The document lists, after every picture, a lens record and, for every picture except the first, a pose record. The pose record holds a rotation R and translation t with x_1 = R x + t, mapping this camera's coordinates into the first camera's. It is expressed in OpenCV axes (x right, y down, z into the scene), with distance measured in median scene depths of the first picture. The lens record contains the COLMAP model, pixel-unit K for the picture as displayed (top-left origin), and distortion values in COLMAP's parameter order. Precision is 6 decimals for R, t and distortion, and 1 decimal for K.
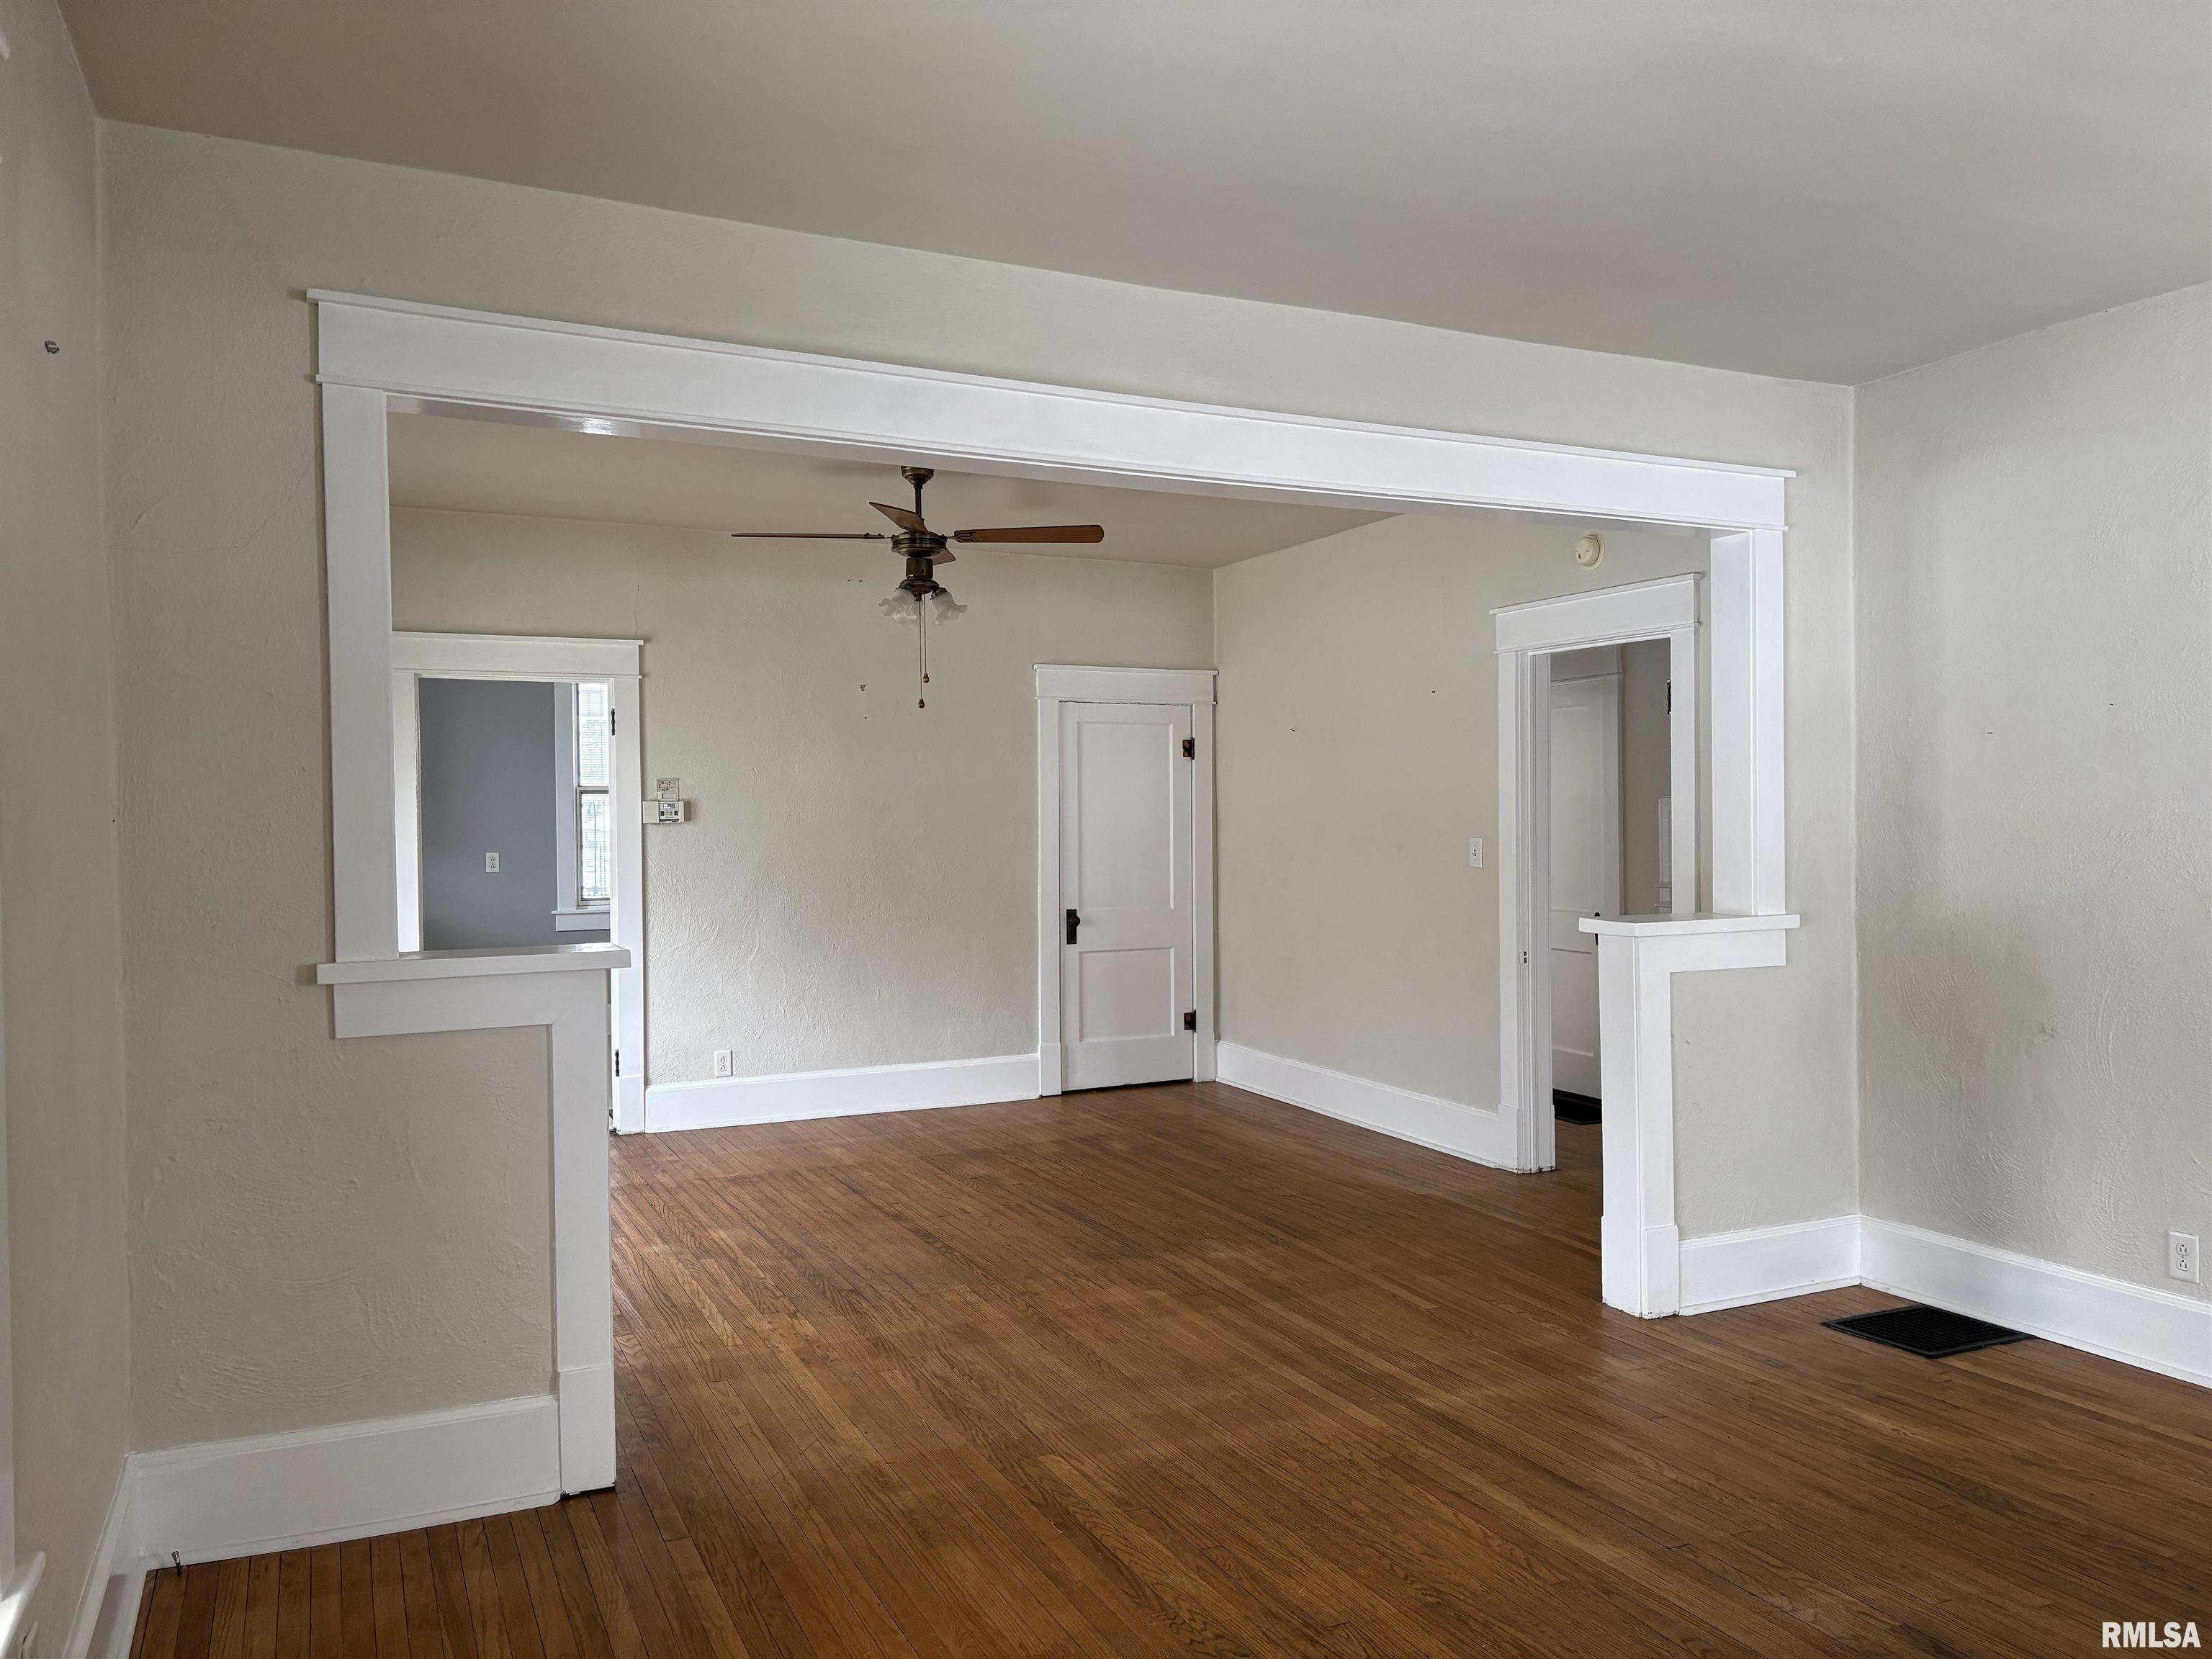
lens RADIAL K [[1668.8, 0, 1113.1], [0, 1668.8, 840.5], [0, 0, 1]] dist [0.075974, -0.079476]
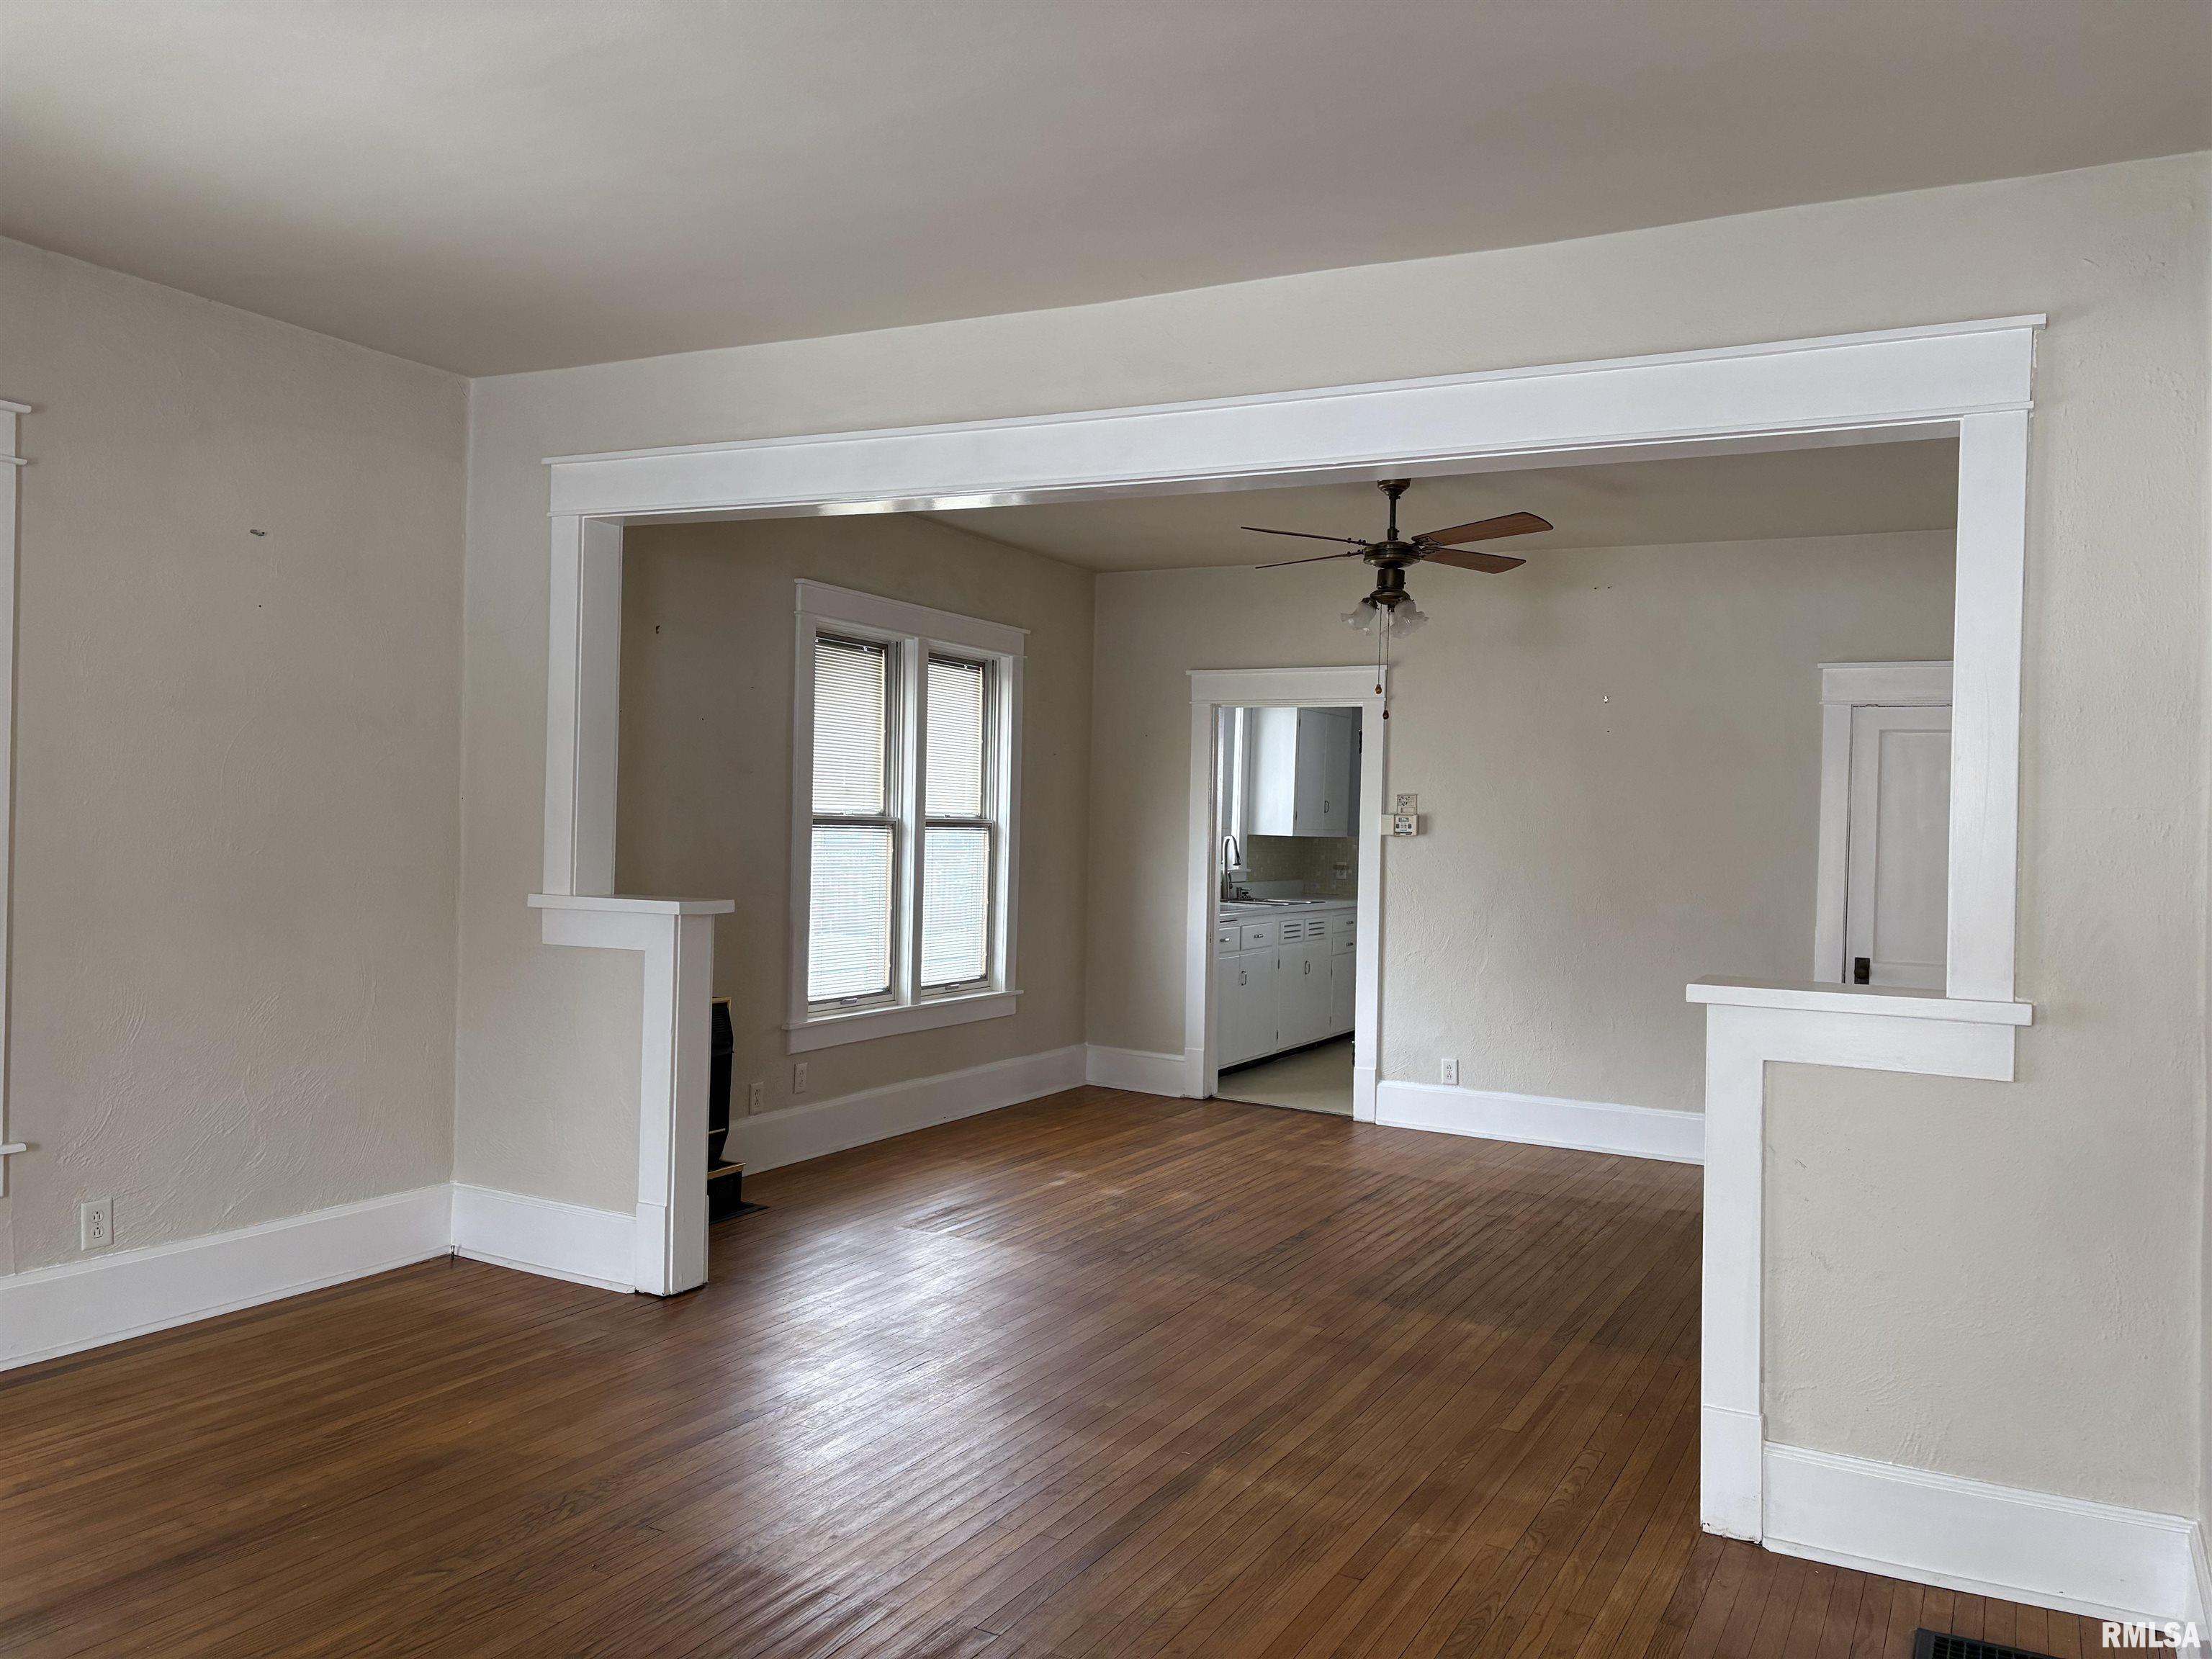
lens RADIAL K [[1662.4, 0, 1112.3], [0, 1662.4, 838.6], [0, 0, 1]] dist [0.040560, 0.000417]
pose [[0.598450, 0.030238, -0.800589, 0.672968], [-0.046614, 0.998909, 0.002884, -0.004423], [0.799803, 0.035593, 0.599207, 0.320607]]
